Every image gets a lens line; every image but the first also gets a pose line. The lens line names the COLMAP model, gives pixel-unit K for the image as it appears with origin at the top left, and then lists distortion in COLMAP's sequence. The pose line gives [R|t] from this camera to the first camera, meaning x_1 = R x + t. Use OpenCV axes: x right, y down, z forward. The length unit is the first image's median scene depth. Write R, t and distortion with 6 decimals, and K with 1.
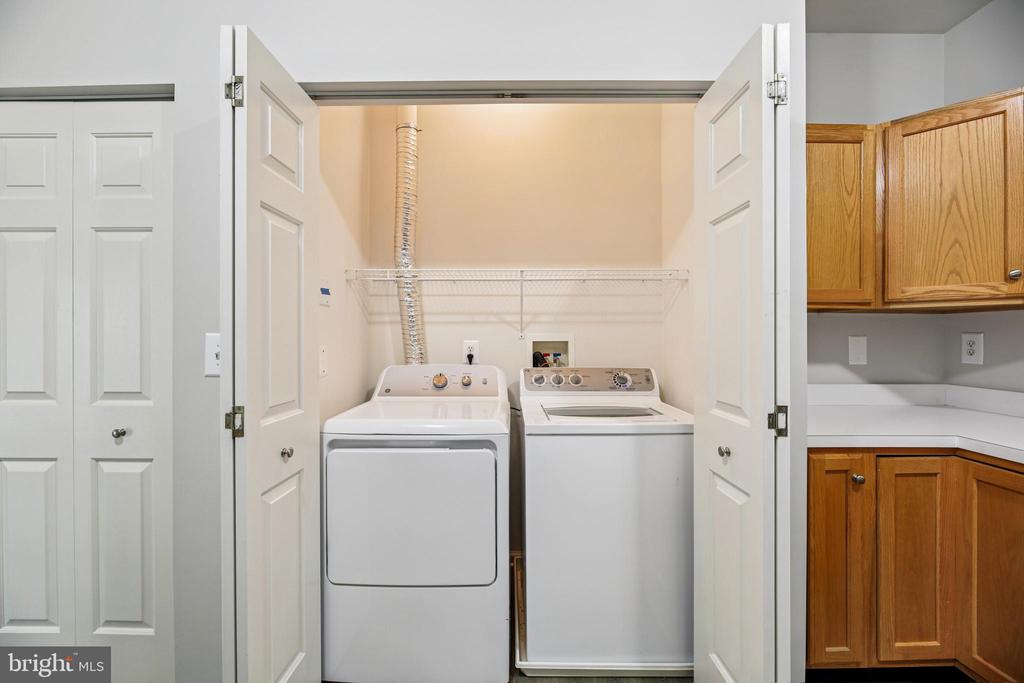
lens RADIAL K [[411.1, 0, 508.6], [0, 411.1, 339.5], [0, 0, 1]] dist [-0.003901, -0.001714]
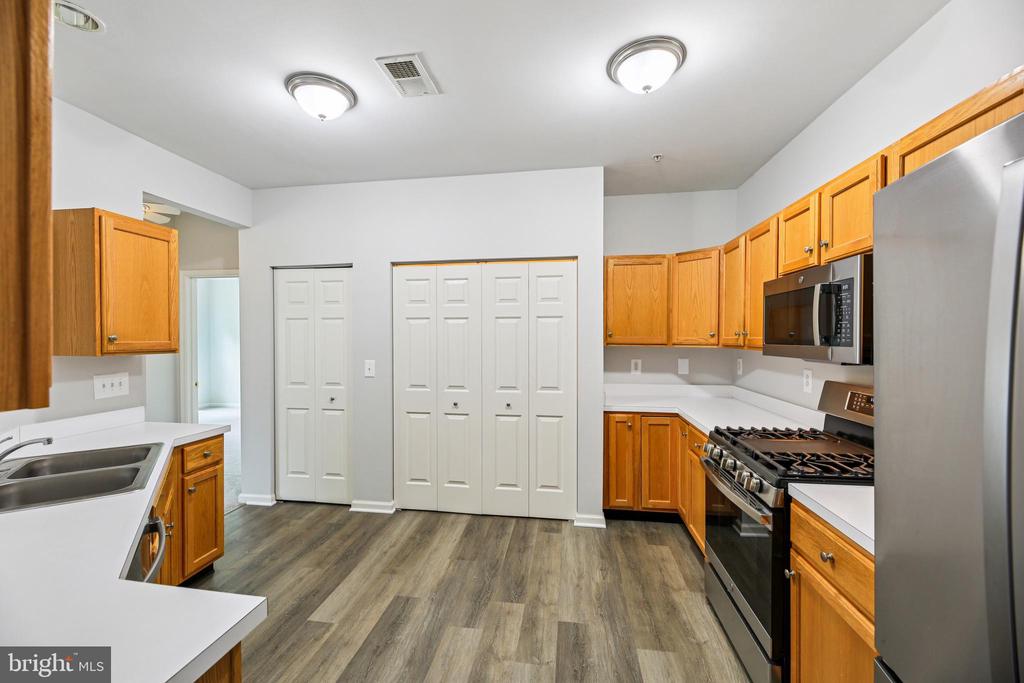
lens RADIAL K [[411.1, 0, 502.2], [0, 411.1, 338.7], [0, 0, 1]] dist [-0.003901, -0.001714]
pose [[0.987079, -0.001744, -0.160227, 0.458429], [0.002635, 0.999982, 0.005349, -0.141000], [0.160215, -0.005702, 0.987066, -1.216218]]
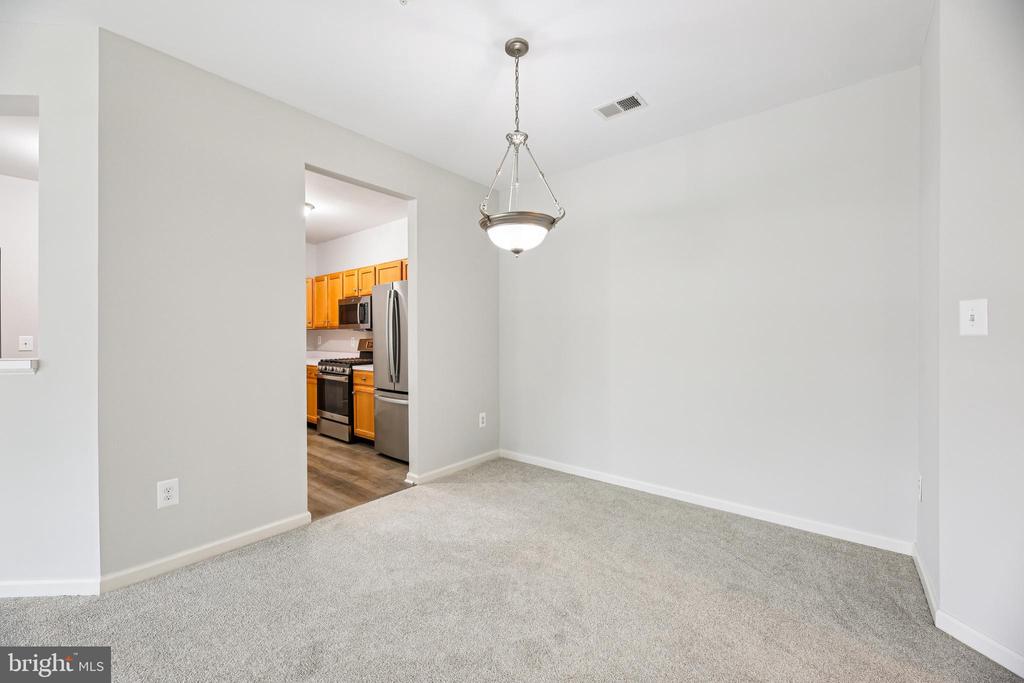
lens RADIAL K [[411.1, 0, 510.0], [0, 411.1, 343.8], [0, 0, 1]] dist [-0.003901, -0.001714]
pose [[0.634752, -0.017147, 0.772526, -0.659172], [0.001730, 0.999783, 0.020770, -0.020071], [-0.772714, -0.011847, 0.634644, -3.026714]]
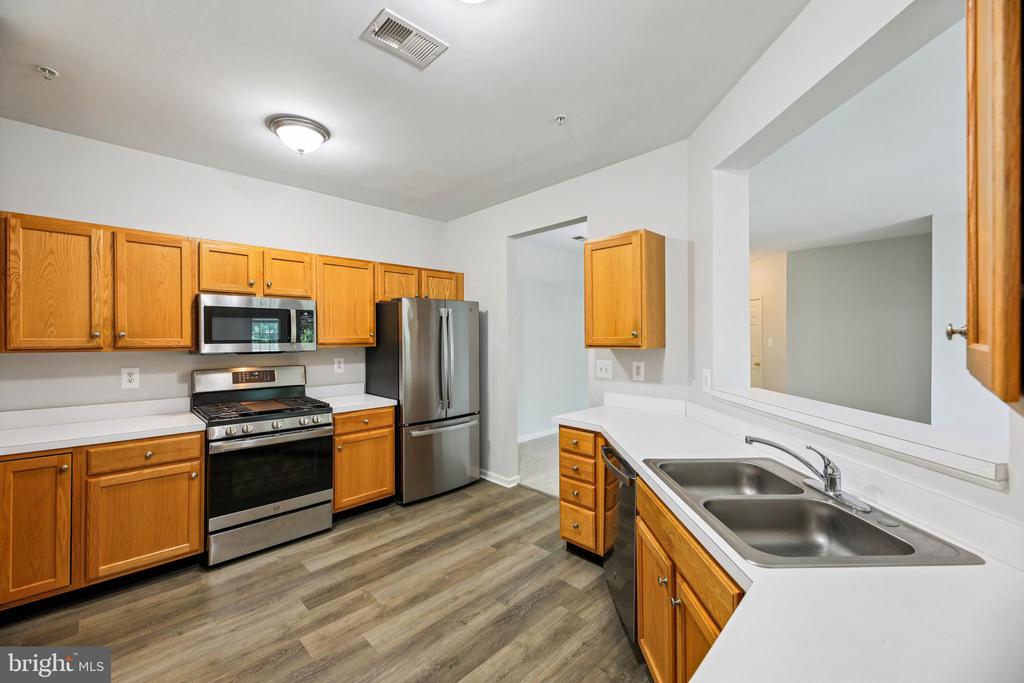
lens RADIAL K [[411.1, 0, 507.3], [0, 411.1, 335.6], [0, 0, 1]] dist [-0.003901, -0.001714]
pose [[-0.709193, 0.004297, 0.705001, -1.061457], [0.003095, 0.999991, -0.002982, -0.138236], [-0.705008, 0.000068, -0.709200, 0.668284]]
